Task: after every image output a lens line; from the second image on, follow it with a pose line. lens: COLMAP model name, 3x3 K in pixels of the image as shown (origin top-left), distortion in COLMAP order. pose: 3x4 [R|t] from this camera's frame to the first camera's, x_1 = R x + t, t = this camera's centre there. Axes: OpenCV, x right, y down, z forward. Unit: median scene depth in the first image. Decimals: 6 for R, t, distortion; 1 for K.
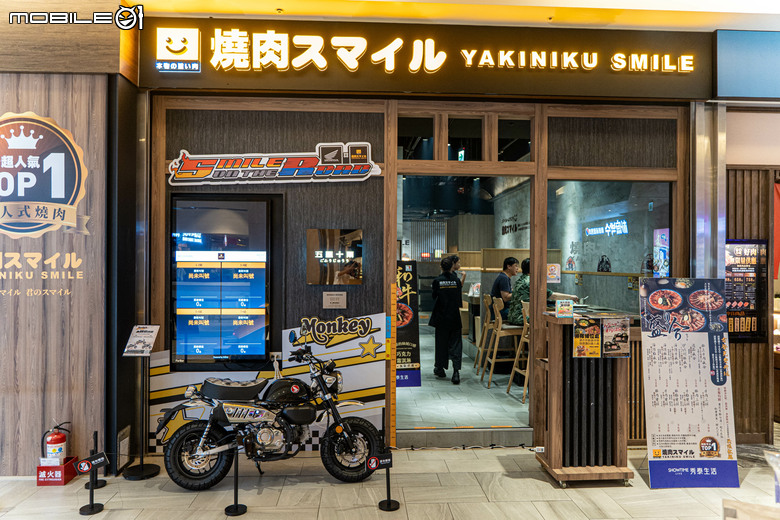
lens RADIAL K [[555.7, 0, 390.0], [0, 555.7, 260.0], [0, 0, 1]] dist [-0.011868, 0.000768]
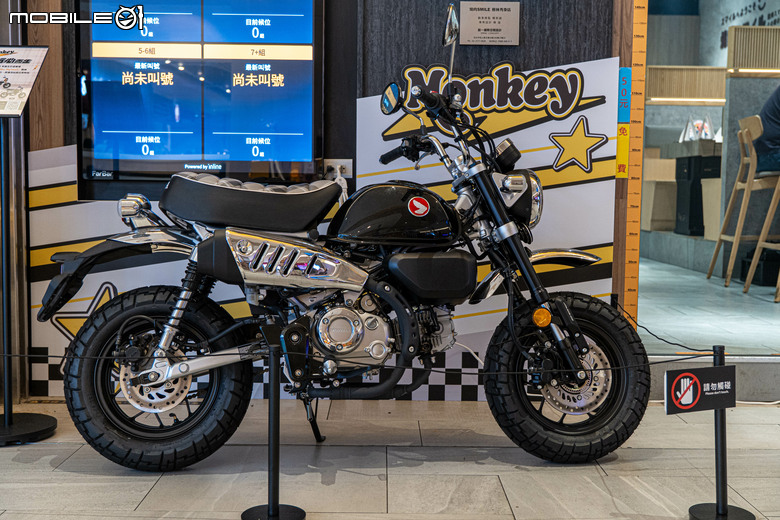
lens RADIAL K [[883.3, 0, 390.0], [0, 883.3, 260.0], [0, 0, 1]] dist [-0.006707, -0.020134]
pose [[0.998967, 0.010370, -0.044246, -0.160209], [-0.006915, 0.996965, 0.077549, 0.217791], [0.044916, -0.077163, 0.996006, 0.415637]]
